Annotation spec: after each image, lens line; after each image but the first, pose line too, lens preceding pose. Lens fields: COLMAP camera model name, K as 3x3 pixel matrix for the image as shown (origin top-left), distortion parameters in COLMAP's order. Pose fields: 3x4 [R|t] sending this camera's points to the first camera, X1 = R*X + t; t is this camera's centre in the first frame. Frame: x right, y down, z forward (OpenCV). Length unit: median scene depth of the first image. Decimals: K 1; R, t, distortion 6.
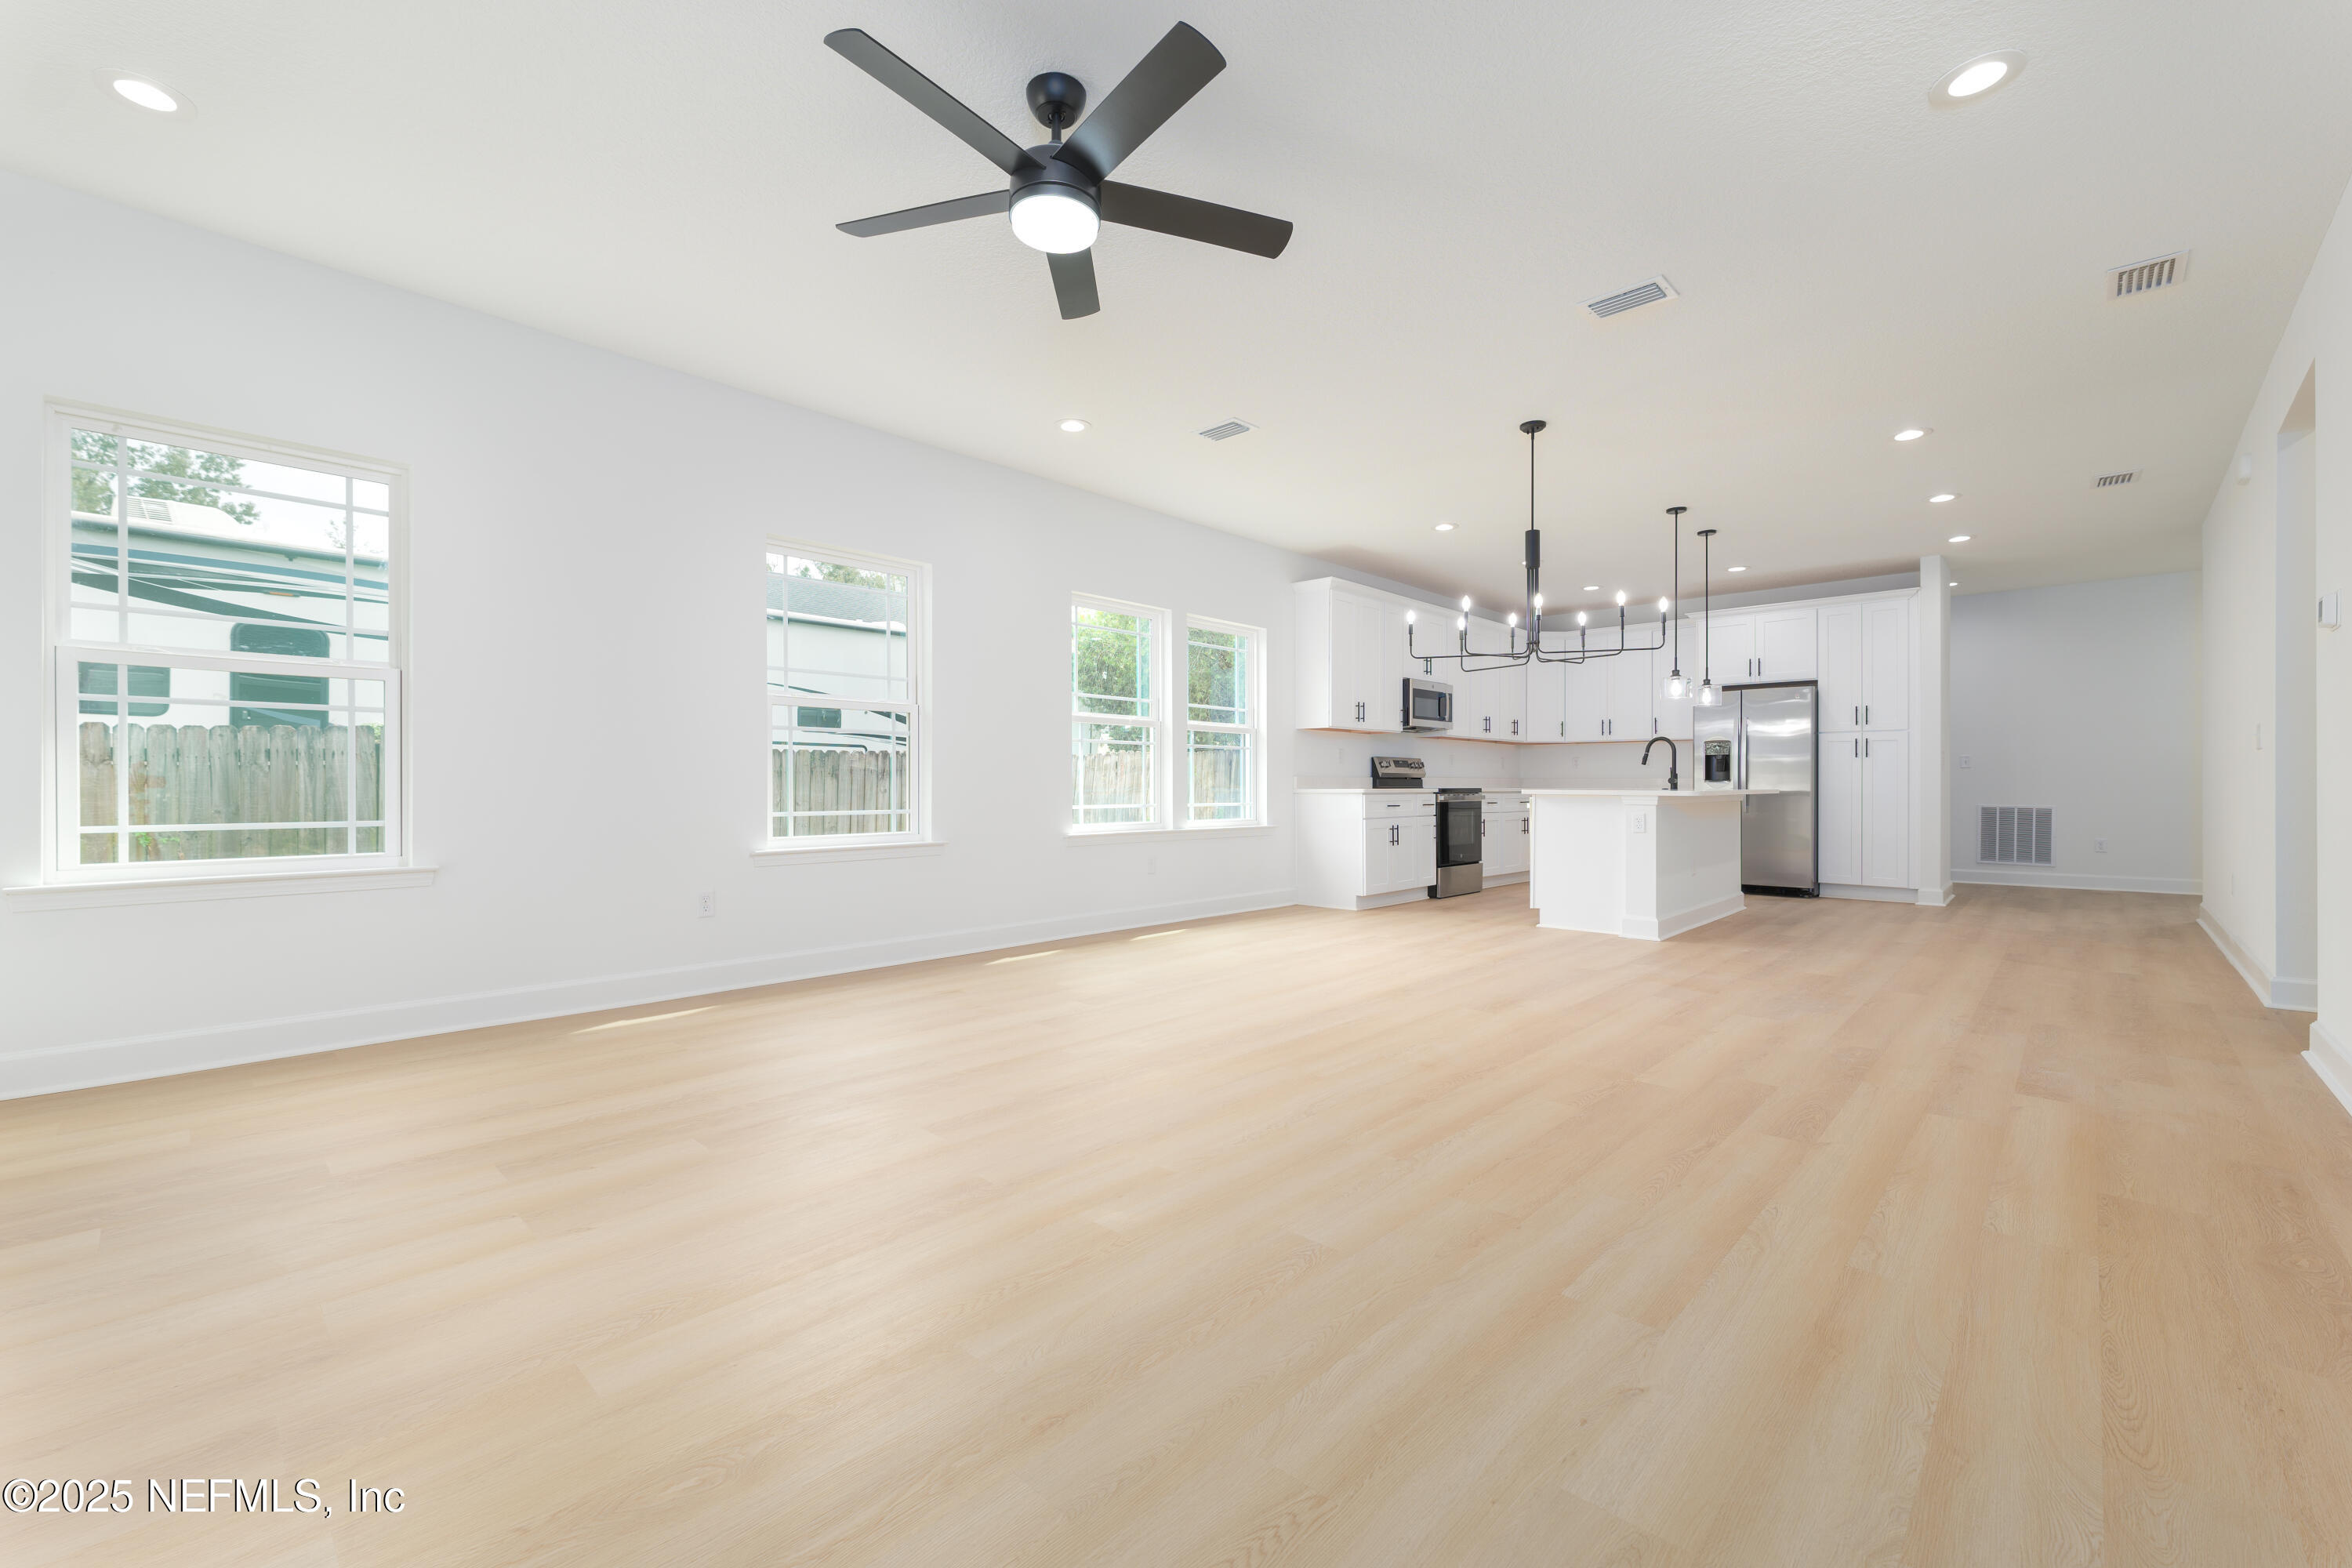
lens RADIAL K [[950.3, 0, 1176.0], [0, 950.3, 784.0], [0, 0, 1]] dist [0.001730, -0.000022]
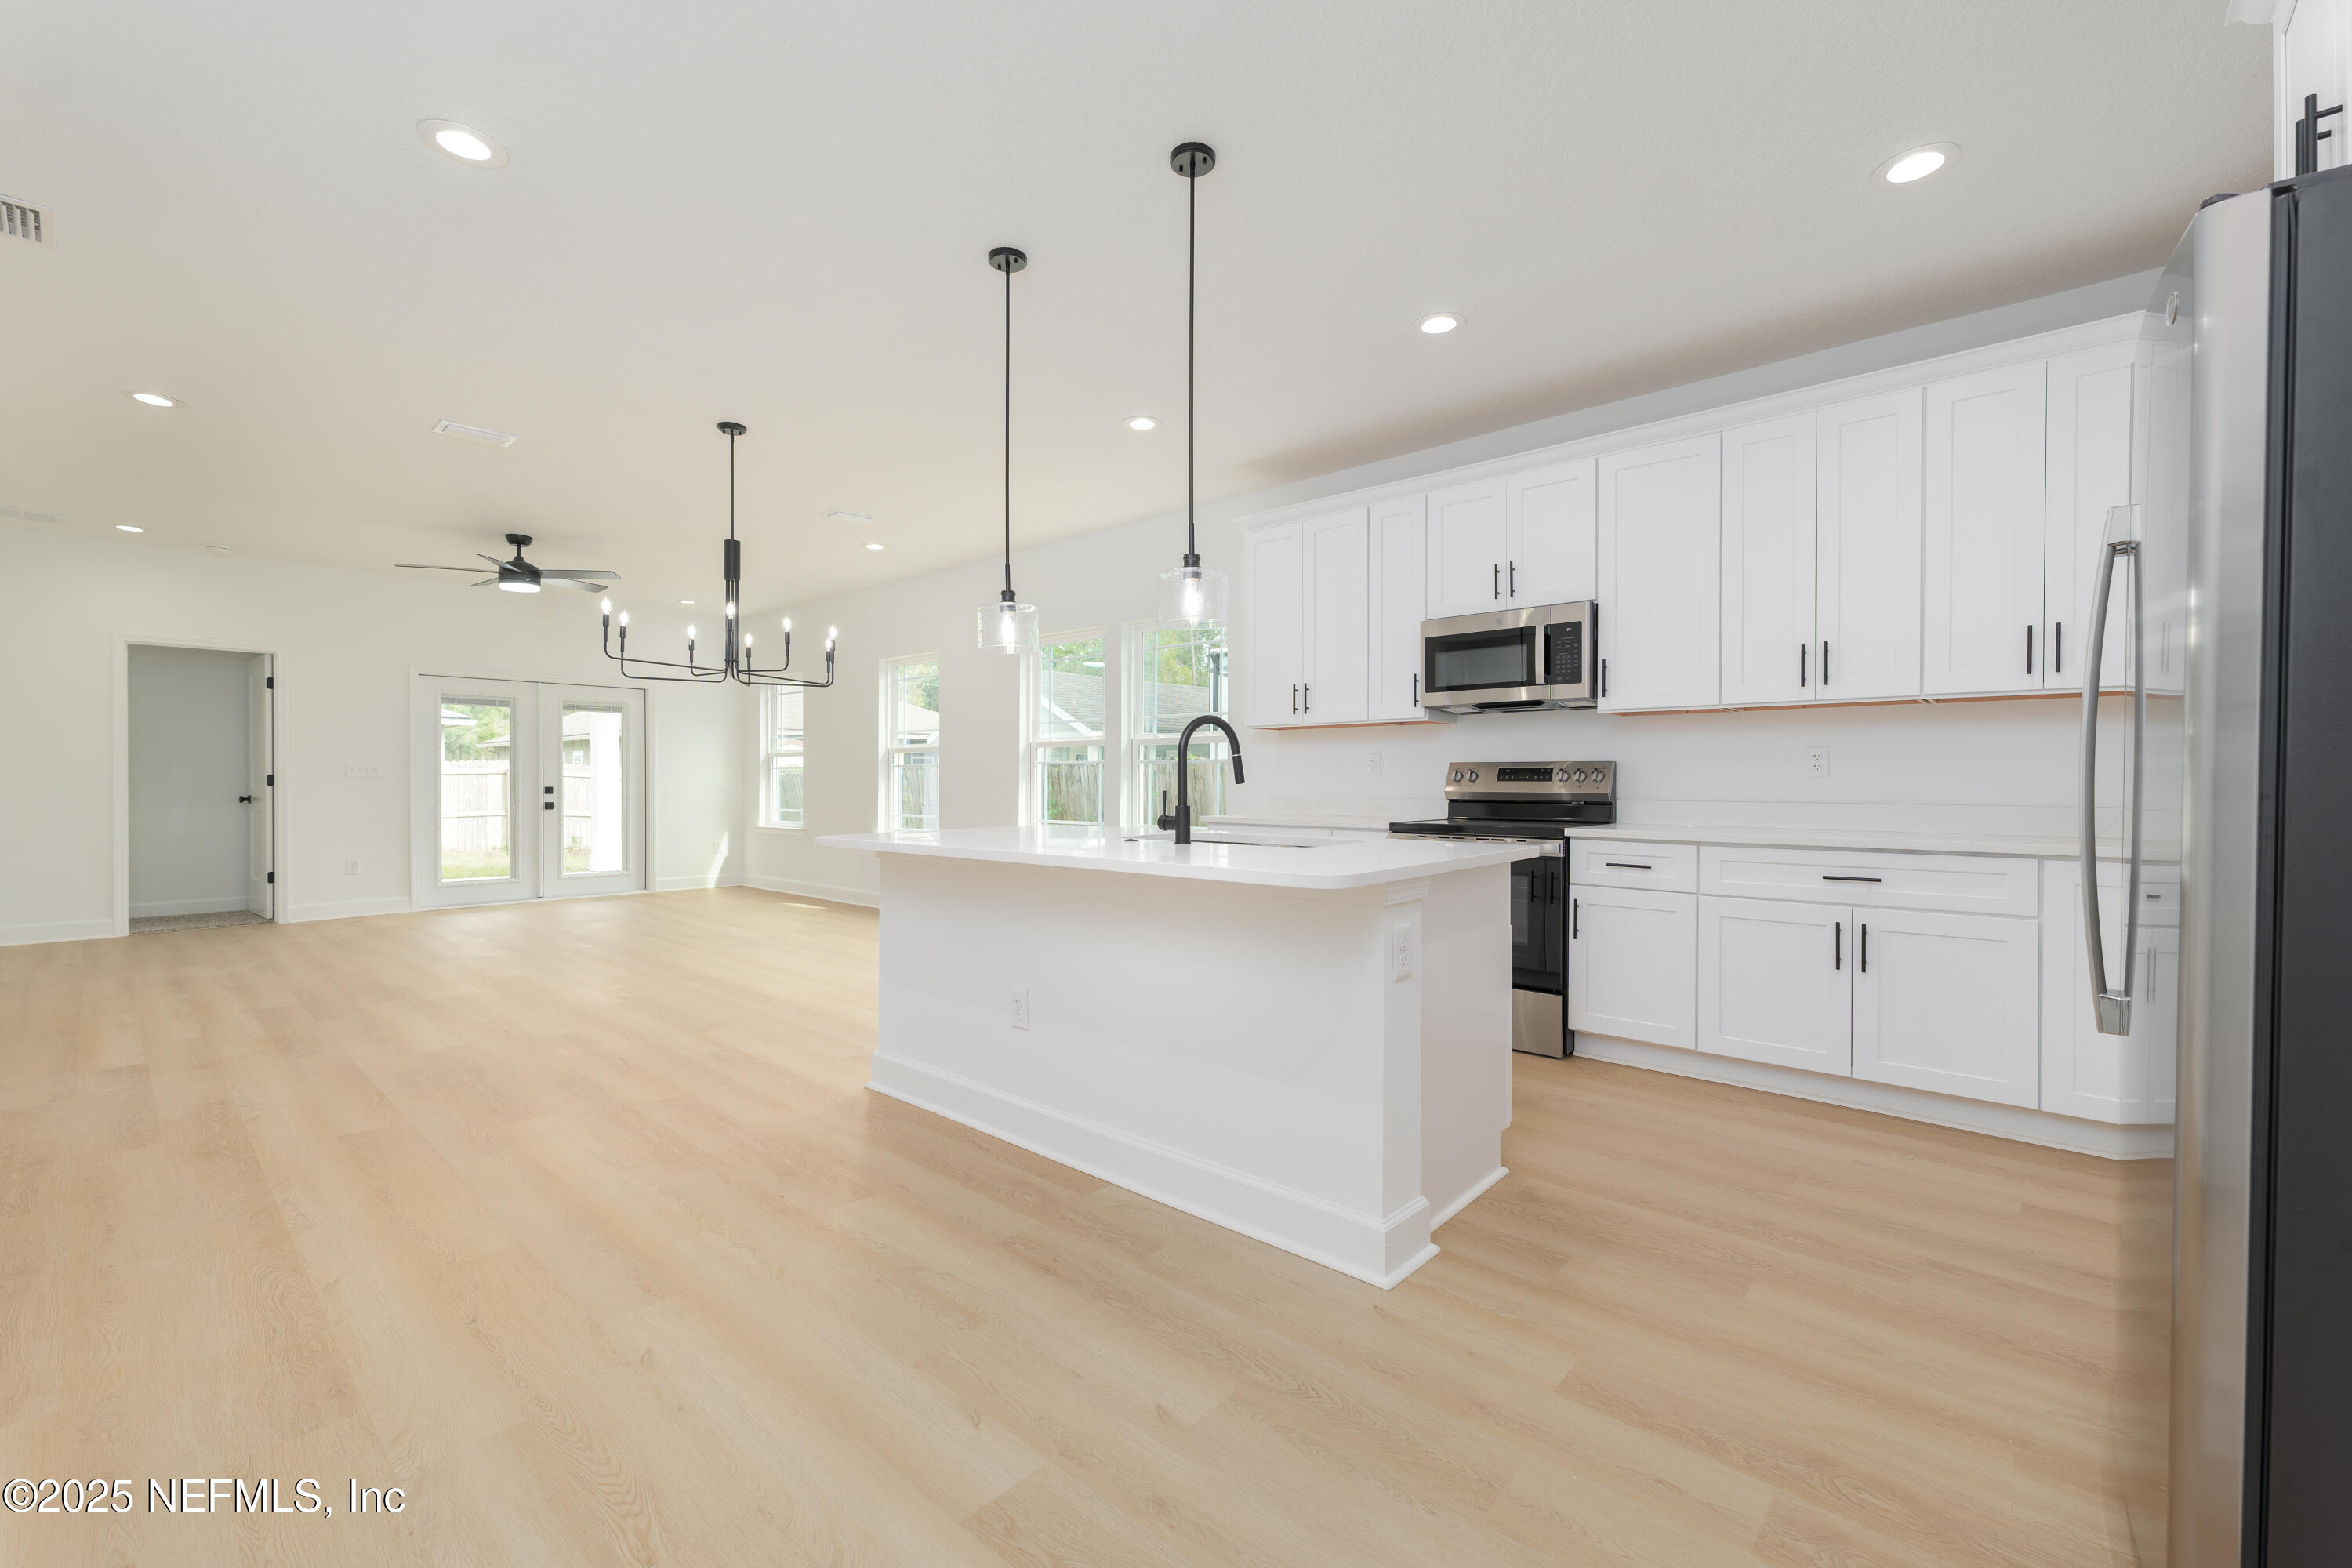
lens RADIAL K [[950.3, 0, 1176.0], [0, 950.3, 784.0], [0, 0, 1]] dist [0.001730, -0.000022]
pose [[0.041727, 0.003847, -0.999122, 0.768847], [-0.000789, 0.999992, 0.003817, -0.017900], [0.999129, 0.000629, 0.041729, 0.808233]]
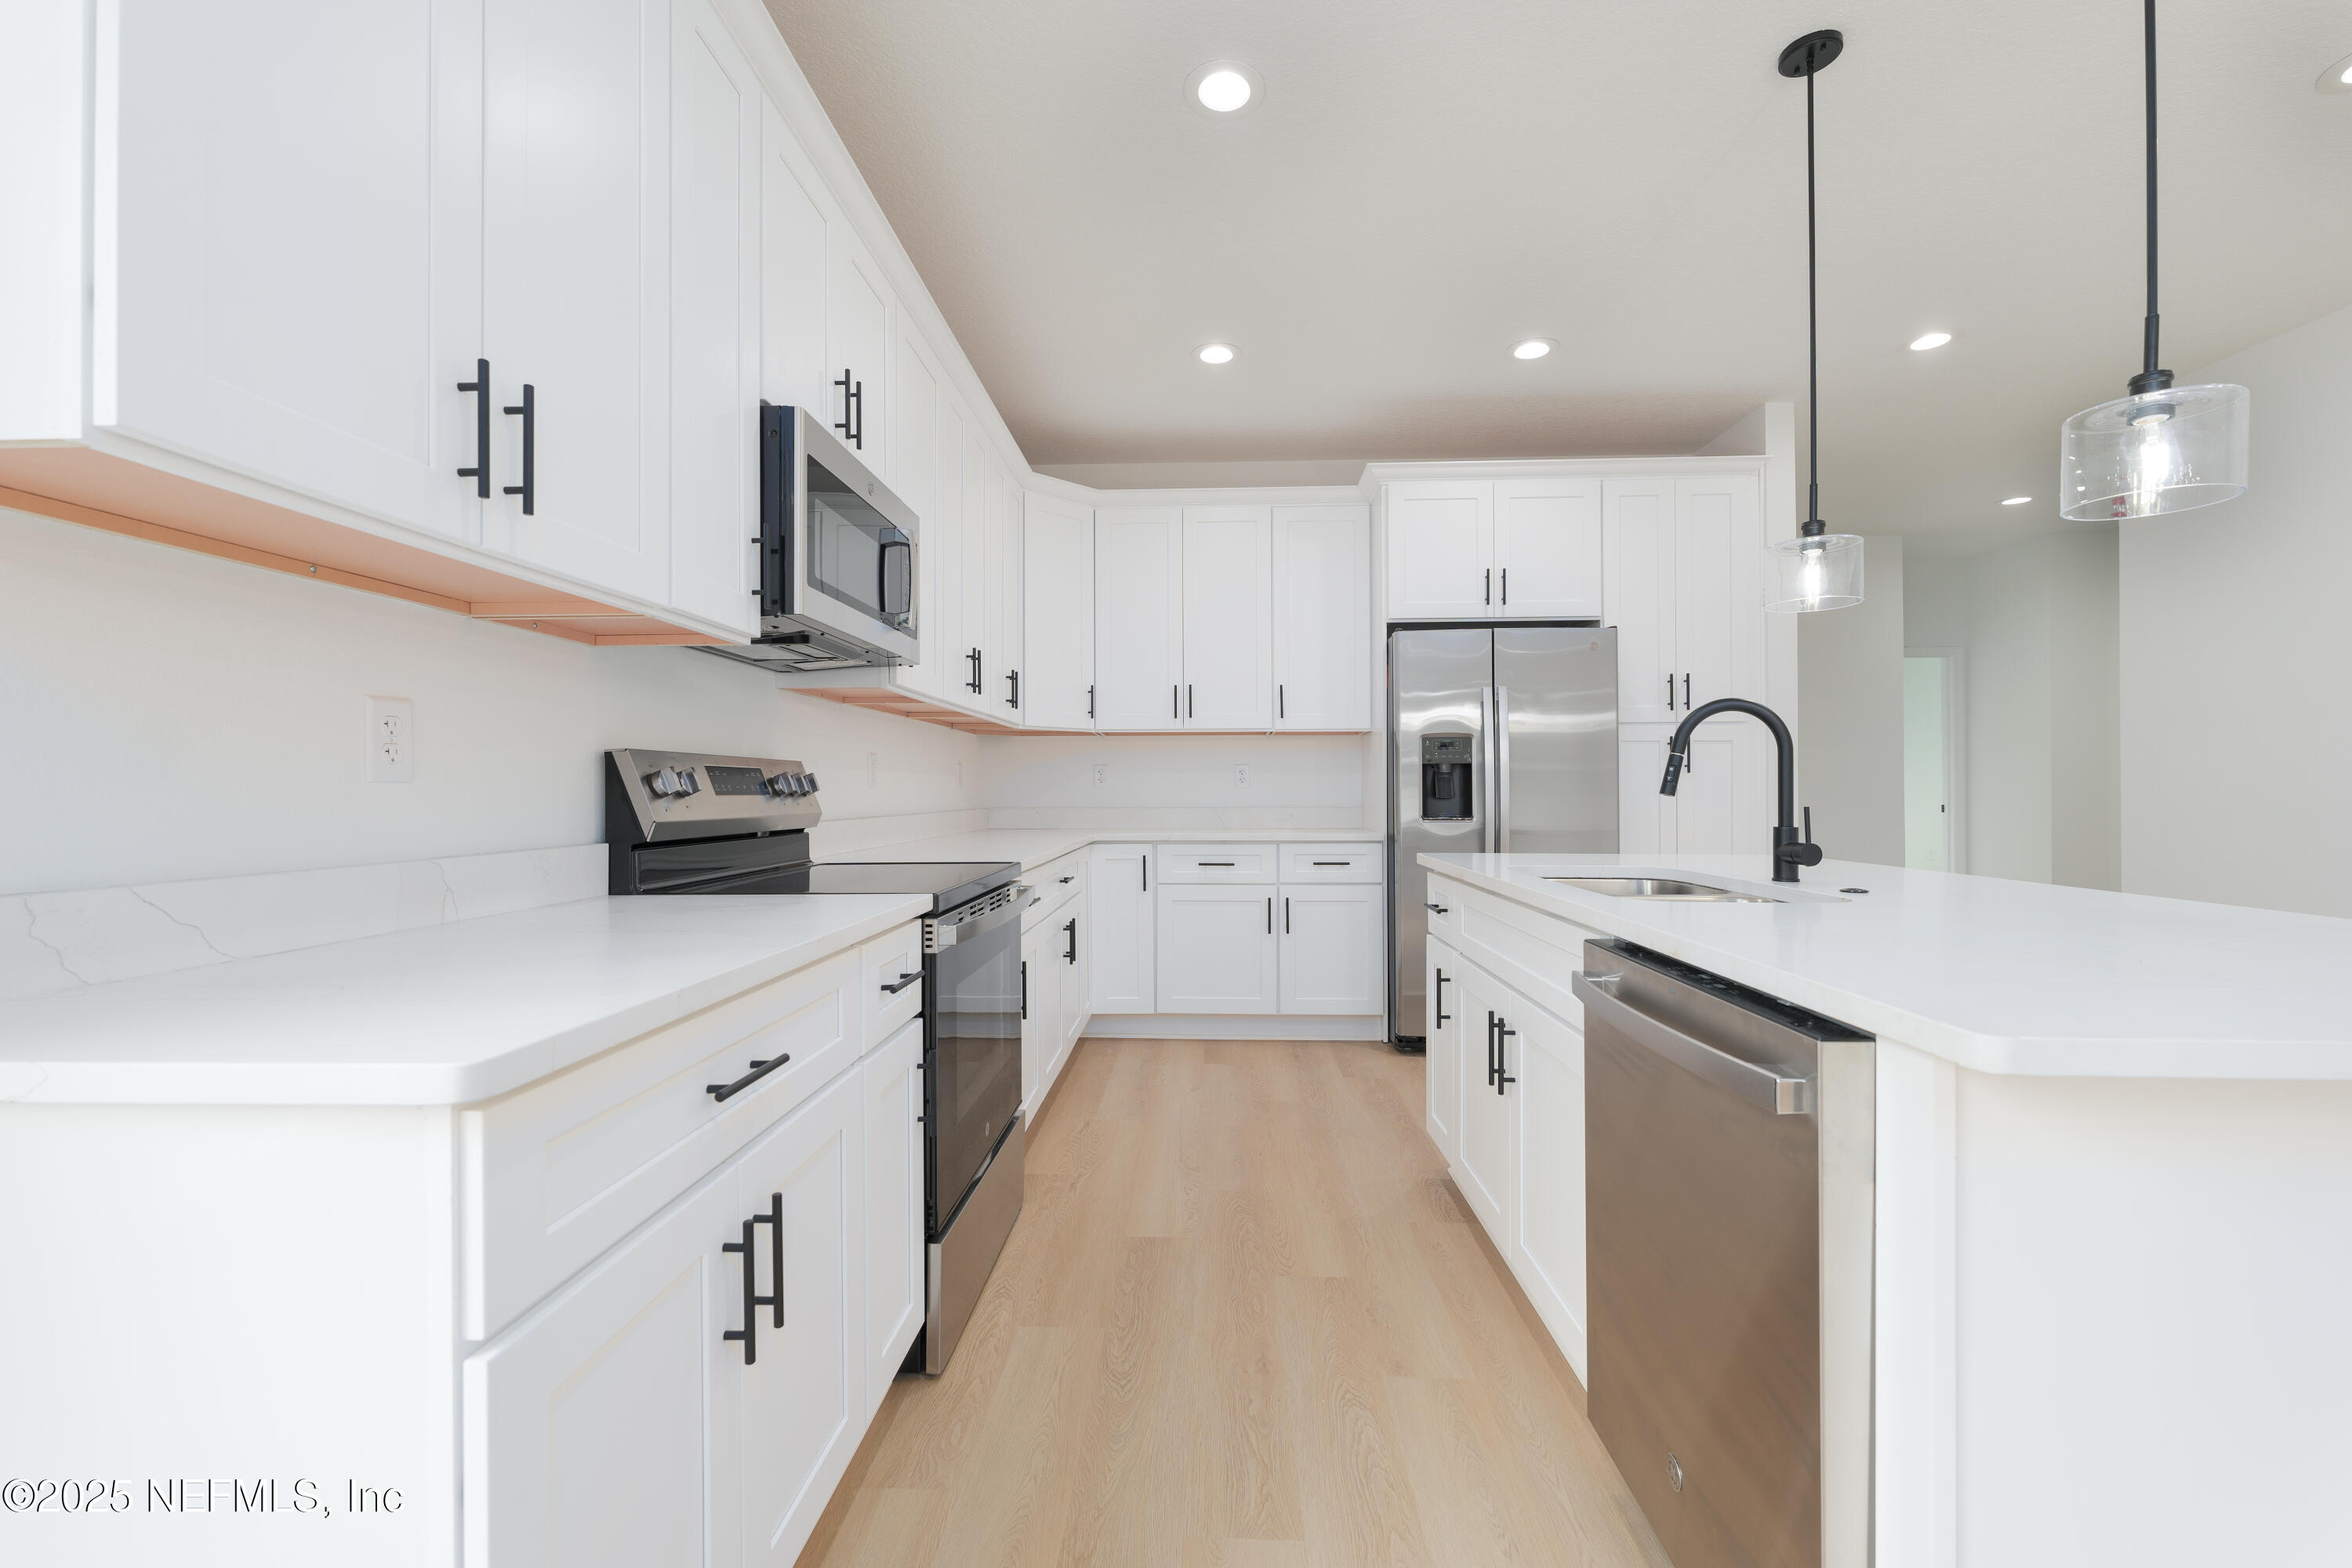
lens RADIAL K [[957.0, 0, 1172.7], [0, 957.0, 787.8], [0, 0, 1]] dist [0.000834, 0.000344]
pose [[0.755771, -0.002362, 0.654832, 0.159727], [0.004497, 0.999989, -0.001583, -0.018814], [-0.654820, 0.004142, 0.755773, 0.743865]]
